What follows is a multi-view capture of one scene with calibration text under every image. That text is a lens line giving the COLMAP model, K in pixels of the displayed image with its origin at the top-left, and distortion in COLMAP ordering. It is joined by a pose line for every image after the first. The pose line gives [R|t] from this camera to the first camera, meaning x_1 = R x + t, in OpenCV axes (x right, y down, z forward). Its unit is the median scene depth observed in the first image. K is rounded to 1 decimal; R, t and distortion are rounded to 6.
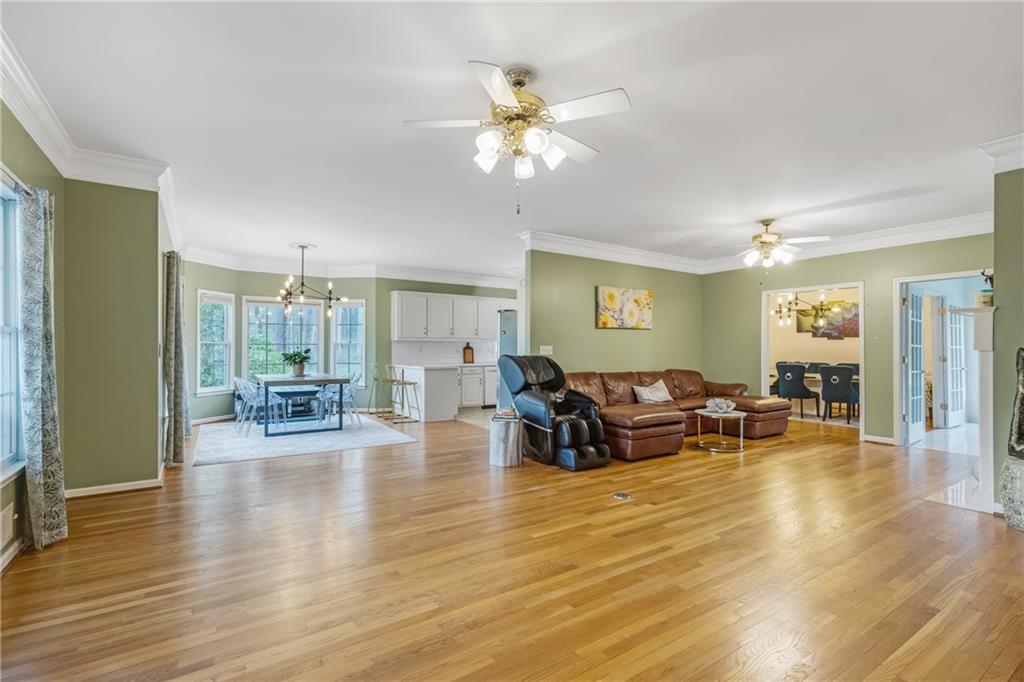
lens RADIAL K [[467.0, 0, 510.8], [0, 467.0, 346.3], [0, 0, 1]] dist [0.002562, 0.000087]
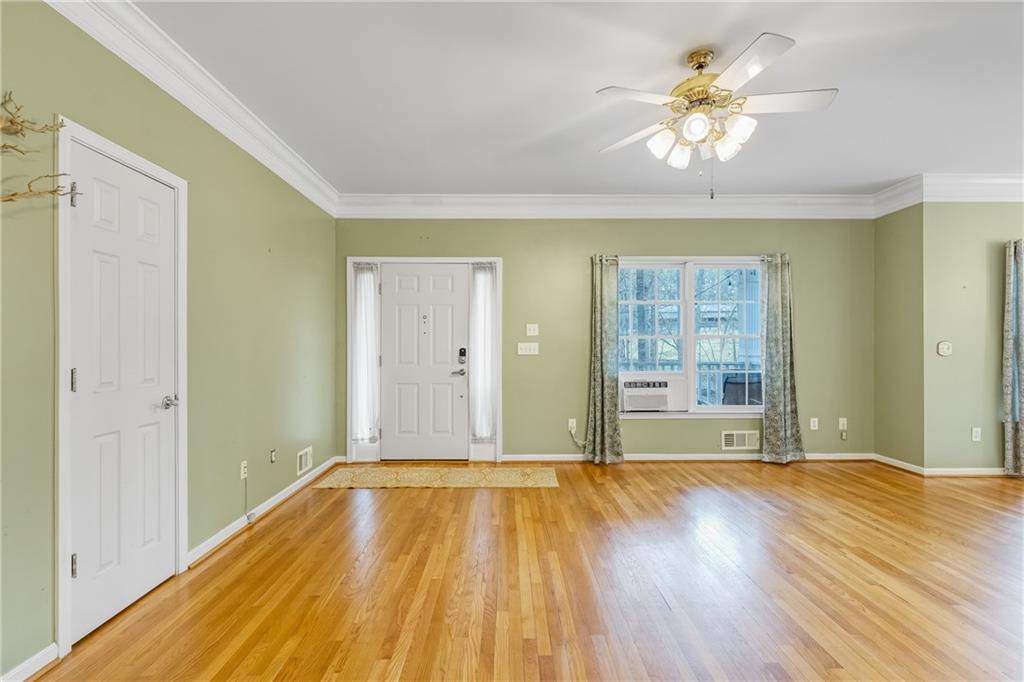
lens RADIAL K [[467.0, 0, 510.8], [0, 467.0, 346.3], [0, 0, 1]] dist [0.002562, 0.000087]
pose [[-0.545079, -0.002238, -0.838381, 0.566018], [0.002728, 0.999986, -0.004443, 0.004376], [0.838380, -0.004709, -0.545066, 0.665754]]
